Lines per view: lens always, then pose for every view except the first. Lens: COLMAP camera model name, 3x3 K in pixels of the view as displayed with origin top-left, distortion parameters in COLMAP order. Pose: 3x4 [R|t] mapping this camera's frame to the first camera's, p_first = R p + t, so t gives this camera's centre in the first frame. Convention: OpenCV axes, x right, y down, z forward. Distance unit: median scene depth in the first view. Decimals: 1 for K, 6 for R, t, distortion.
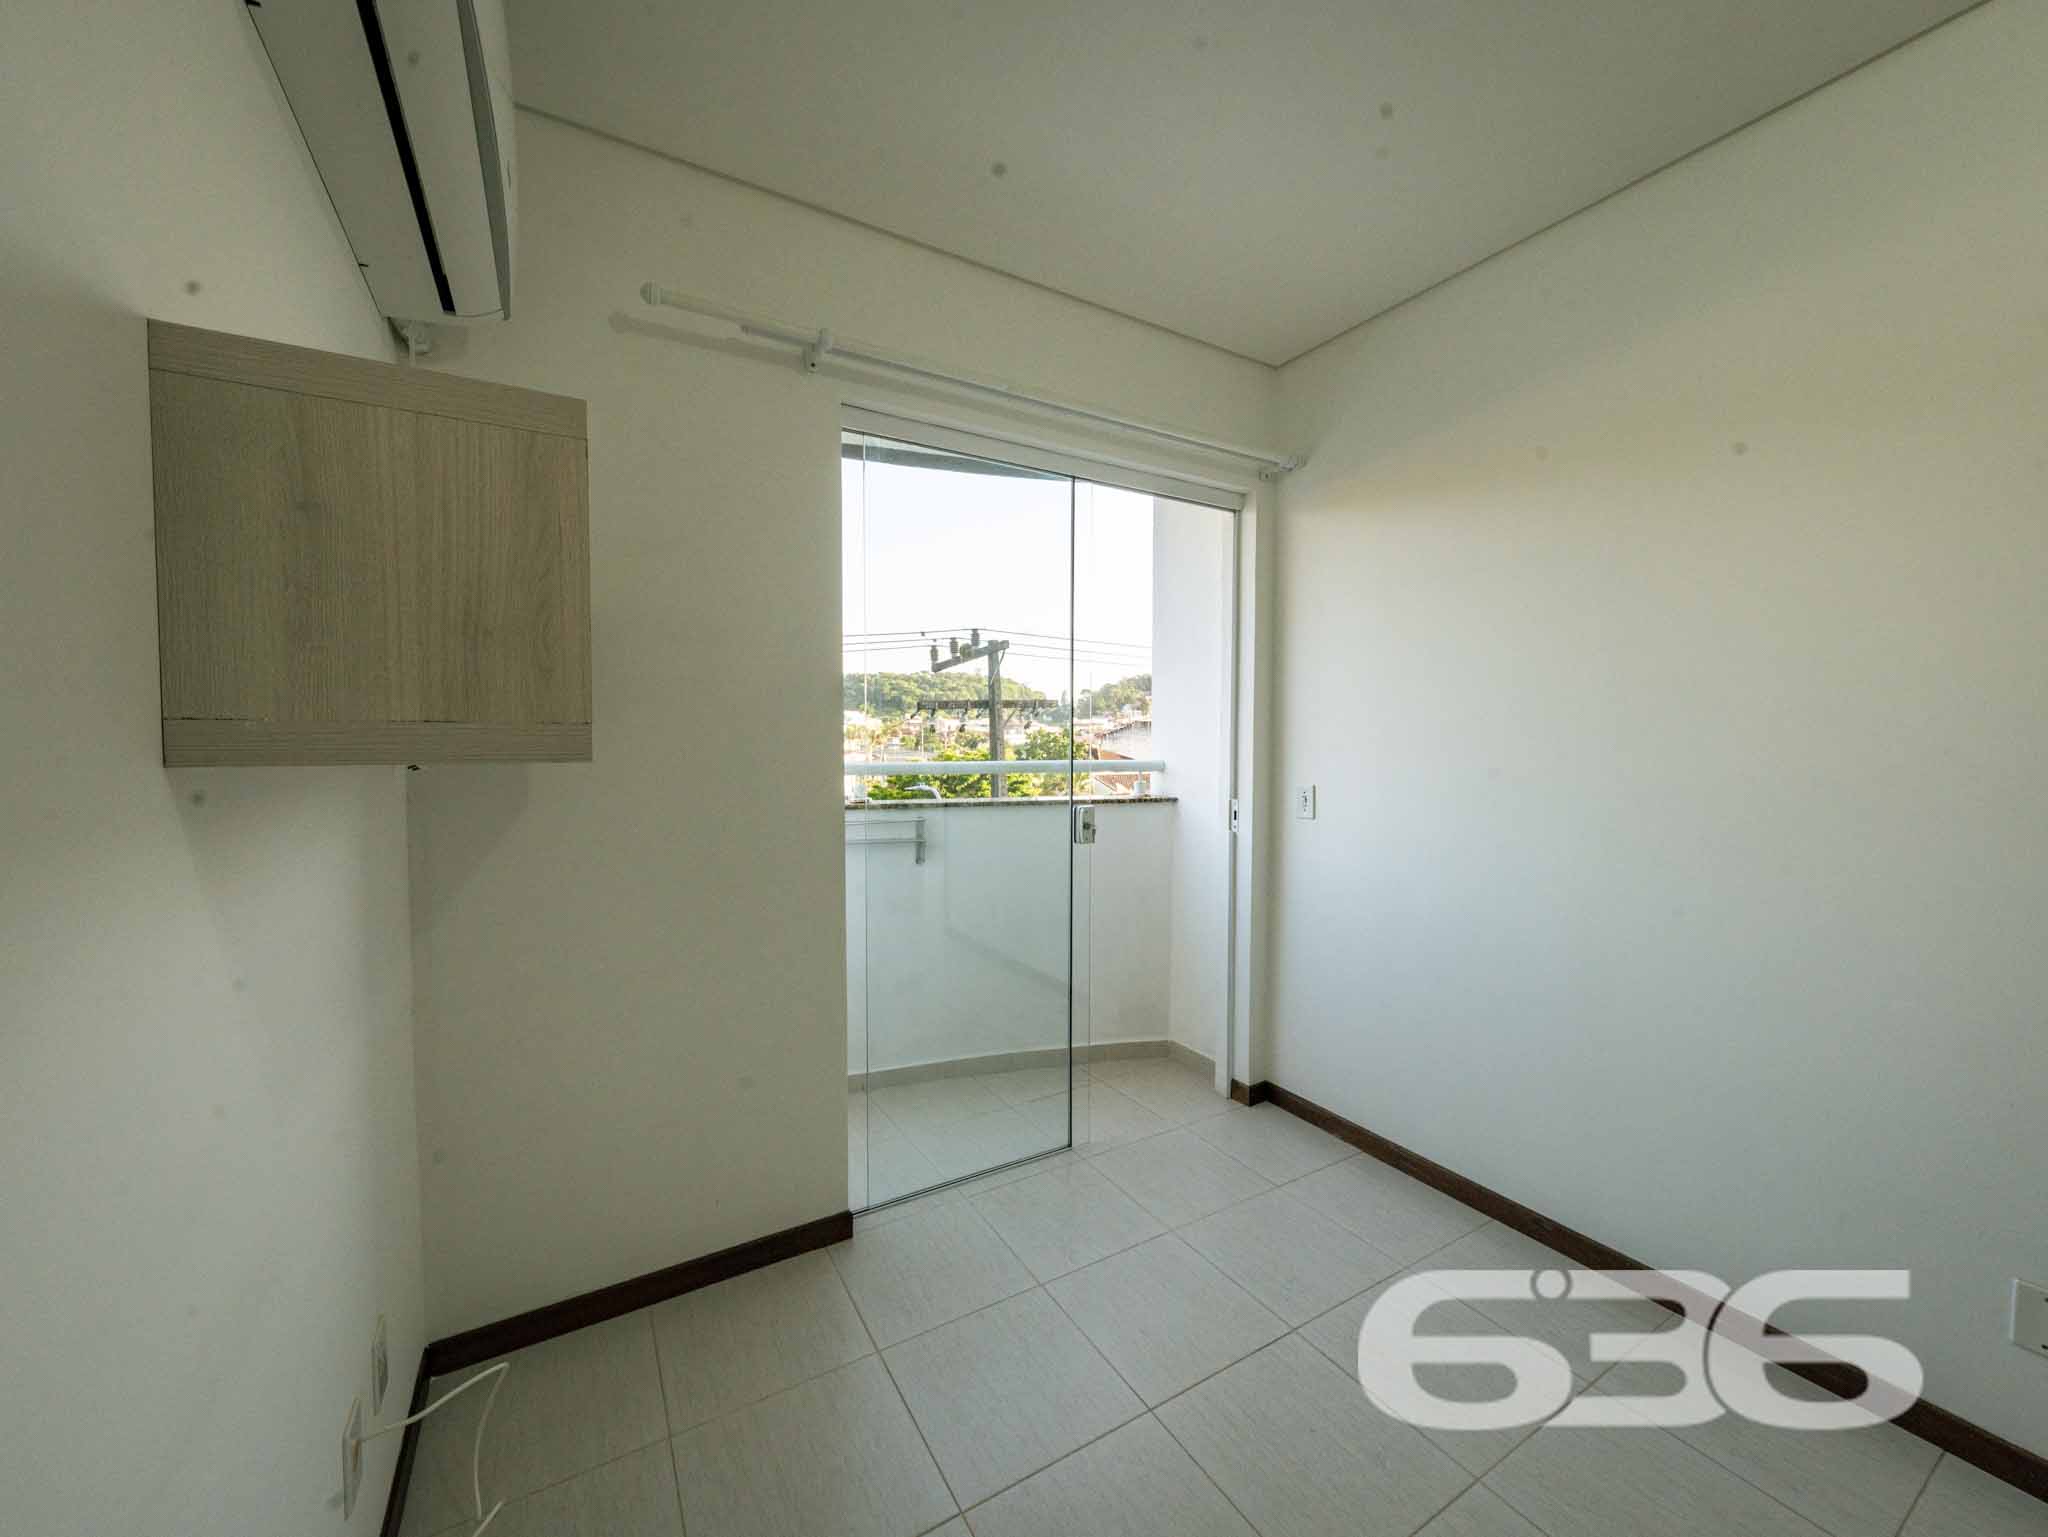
lens RADIAL K [[784.7, 0, 1028.2], [0, 784.7, 766.5], [0, 0, 1]] dist [-0.000703, 0.000044]
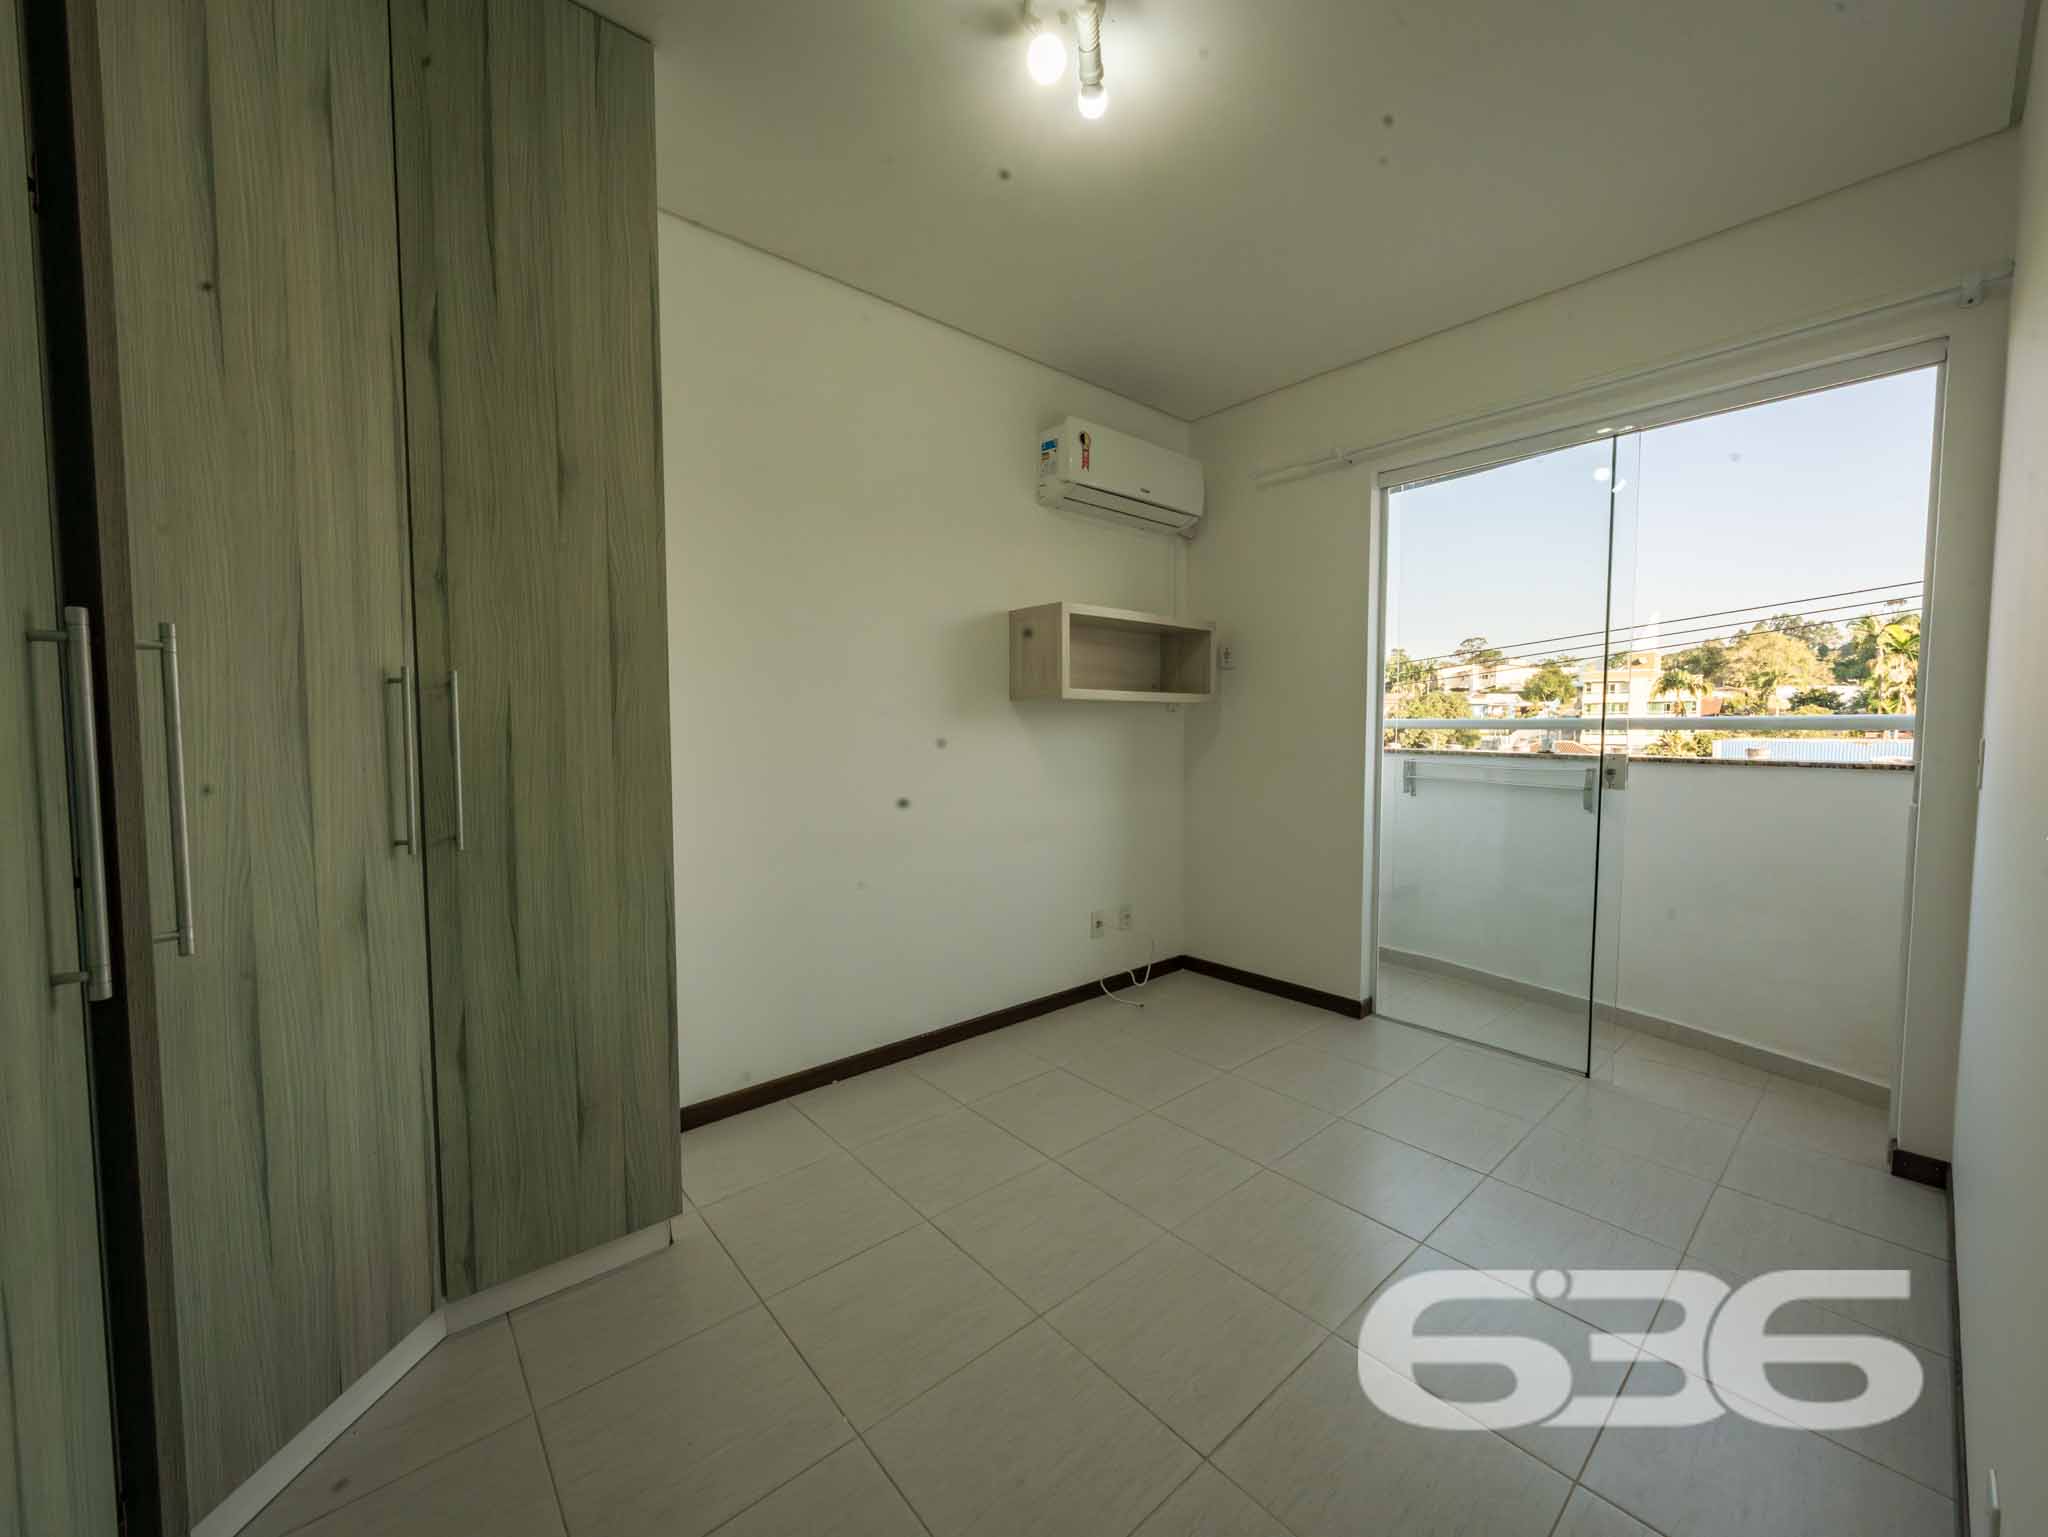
lens RADIAL K [[784.7, 0, 1028.2], [0, 784.7, 766.5], [0, 0, 1]] dist [-0.000703, 0.000044]
pose [[0.168367, 0.054408, -0.984222, 1.105952], [-0.032887, 0.998230, 0.049557, 0.047625], [0.985176, 0.024025, 0.169858, 0.081599]]
